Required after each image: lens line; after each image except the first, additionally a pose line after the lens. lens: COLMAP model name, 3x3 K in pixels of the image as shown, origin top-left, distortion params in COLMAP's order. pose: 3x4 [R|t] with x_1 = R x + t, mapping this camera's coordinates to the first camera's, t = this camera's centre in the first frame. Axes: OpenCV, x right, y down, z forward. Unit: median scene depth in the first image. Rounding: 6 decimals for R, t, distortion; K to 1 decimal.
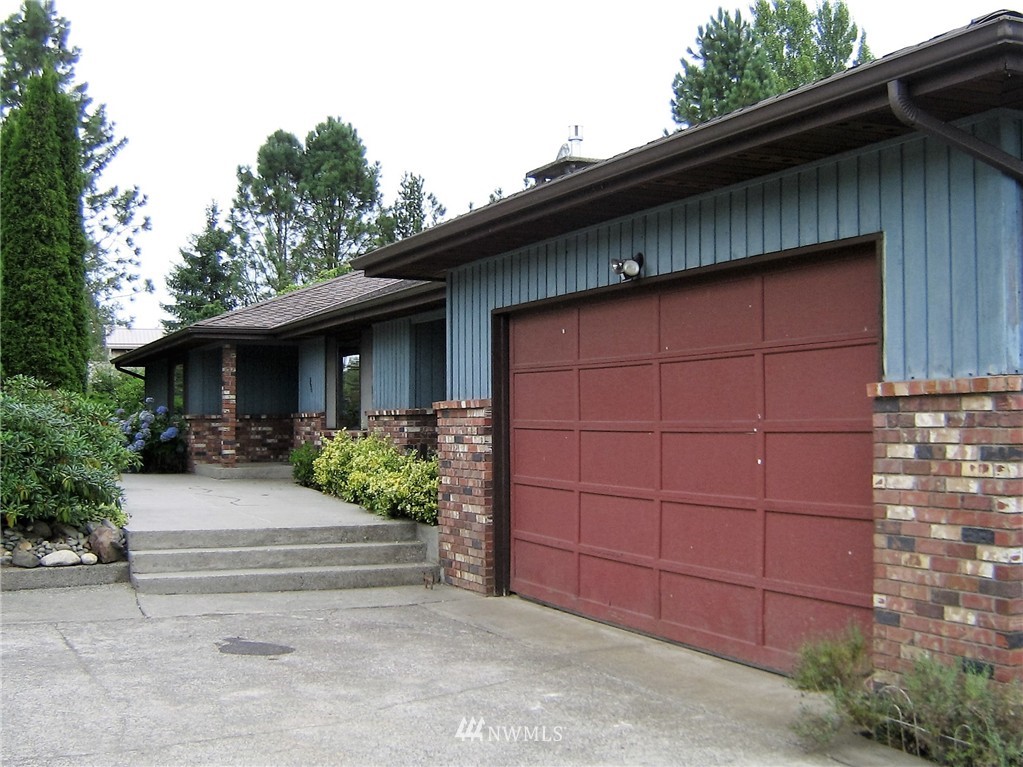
lens RADIAL K [[1271.7, 0, 491.7], [0, 1271.7, 388.6], [0, 0, 1]] dist [-0.132613, 0.061852]
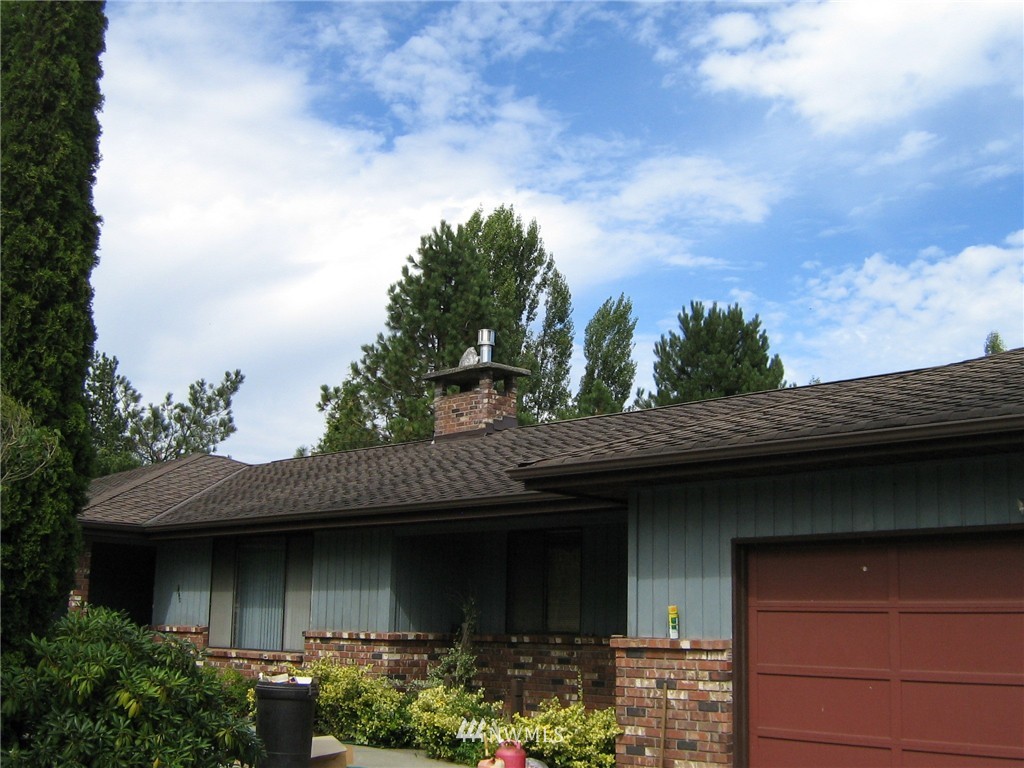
lens RADIAL K [[1273.0, 0, 492.2], [0, 1273.0, 389.1], [0, 0, 1]] dist [-0.132613, 0.061852]
pose [[0.941417, 0.086728, 0.325901, -0.214049], [-0.034248, 0.985957, -0.163449, -0.006875], [-0.335500, 0.142712, 0.931168, 0.101381]]
